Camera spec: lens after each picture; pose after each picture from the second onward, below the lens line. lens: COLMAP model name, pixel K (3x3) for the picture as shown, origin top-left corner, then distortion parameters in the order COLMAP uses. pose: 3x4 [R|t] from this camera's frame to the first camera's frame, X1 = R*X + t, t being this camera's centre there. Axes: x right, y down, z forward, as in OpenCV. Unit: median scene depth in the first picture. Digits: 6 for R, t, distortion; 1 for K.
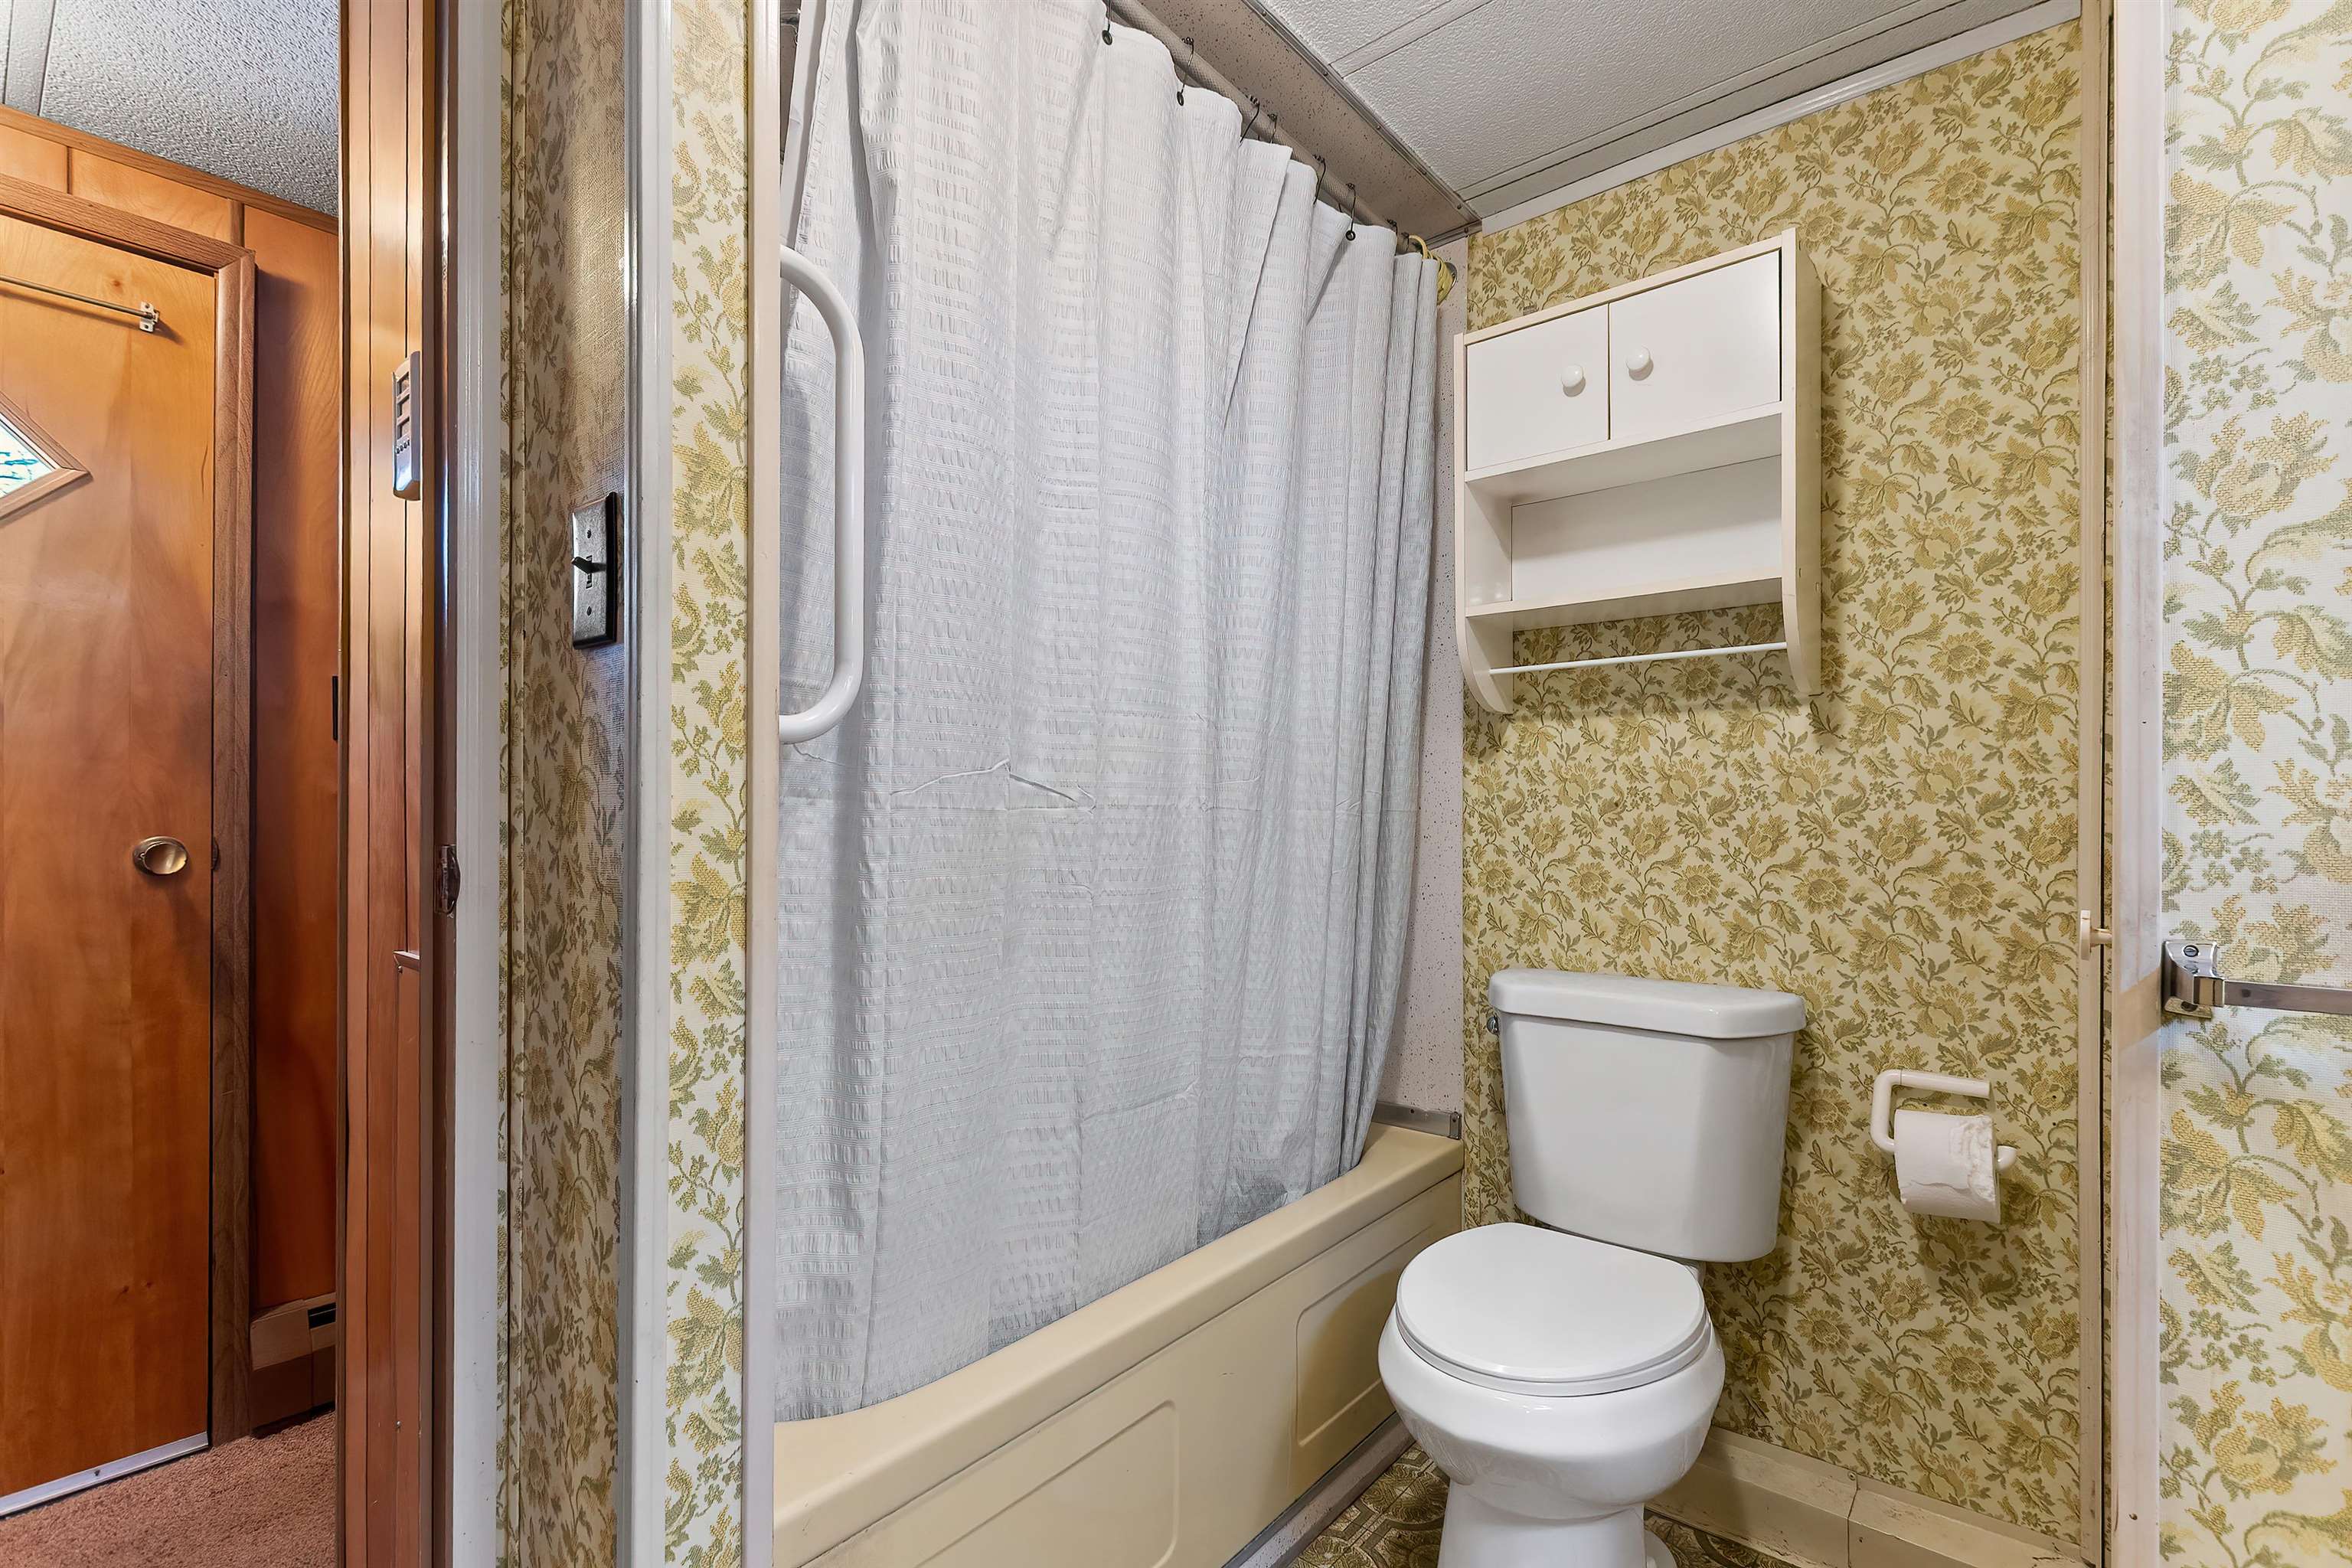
lens RADIAL K [[1040.2, 0, 1129.6], [0, 1040.2, 816.3], [0, 0, 1]] dist [0.000722, -0.000139]
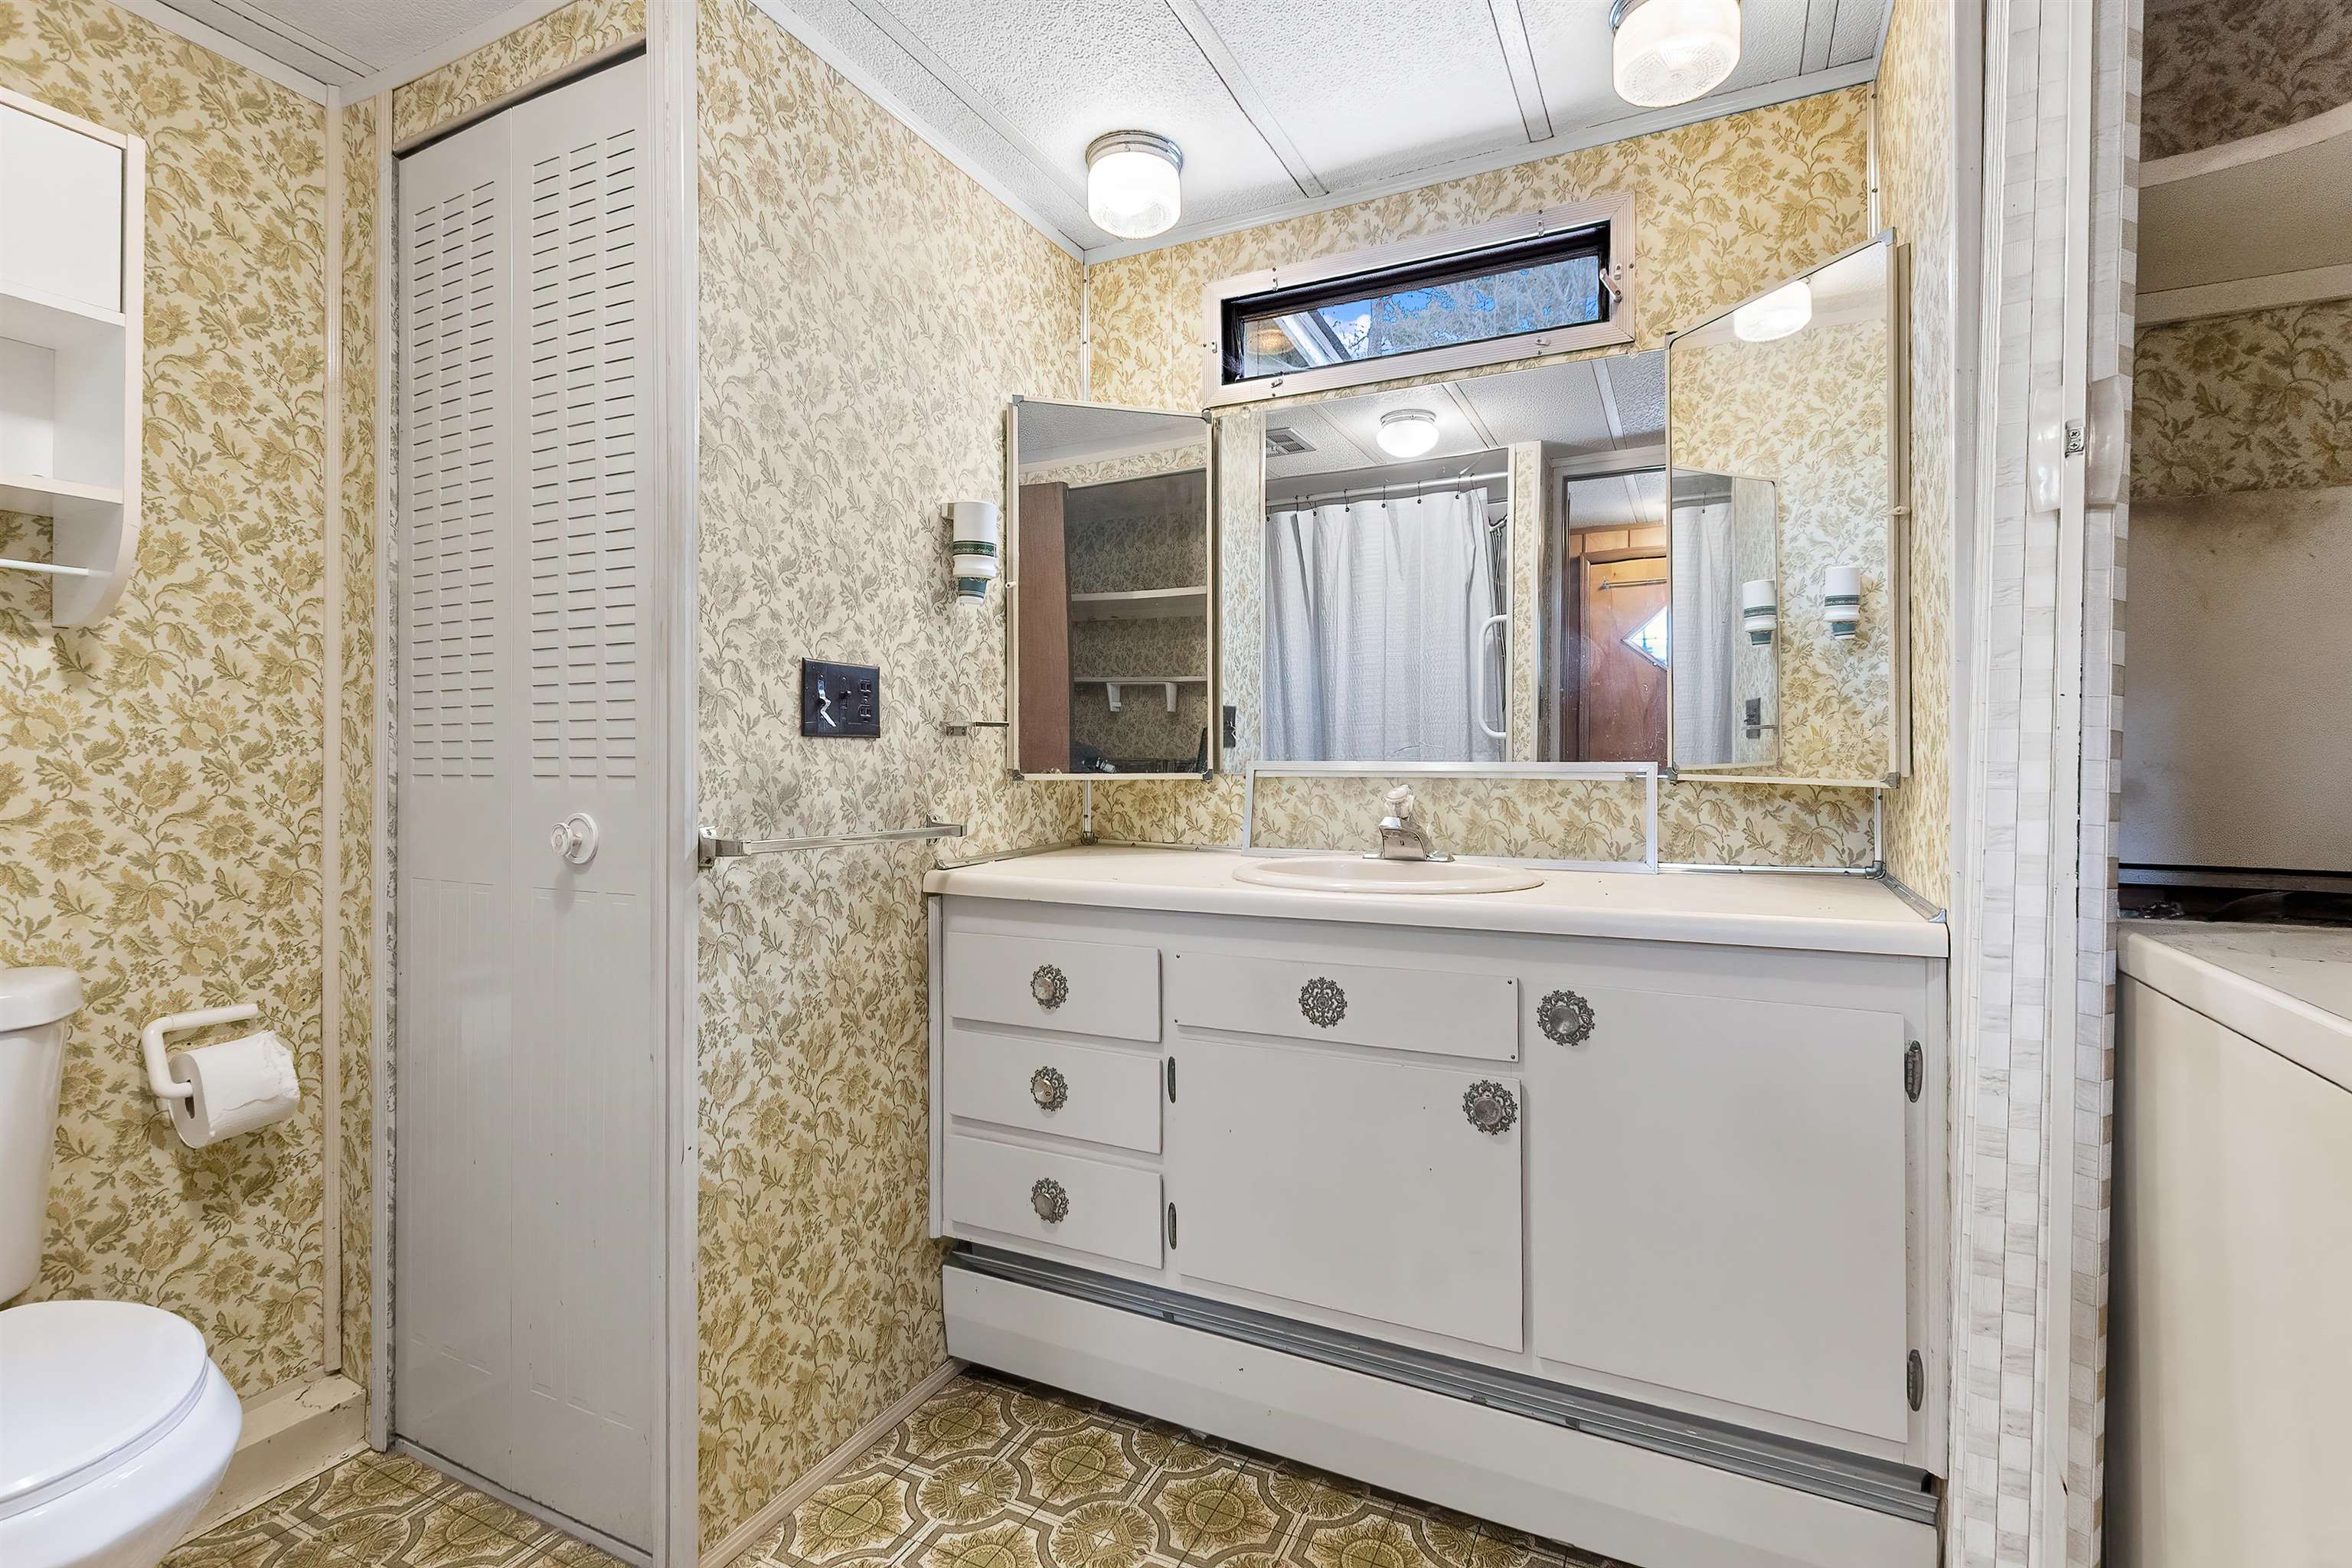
lens RADIAL K [[1041.0, 0, 1239.9], [0, 1041.0, 762.0], [0, 0, 1]] dist [0.010106, -0.000222]
pose [[-0.292725, 0.000923, 0.956196, -0.541705], [0.002945, 0.999996, -0.000063, 0.002430], [-0.956192, 0.002798, -0.292726, 0.318136]]
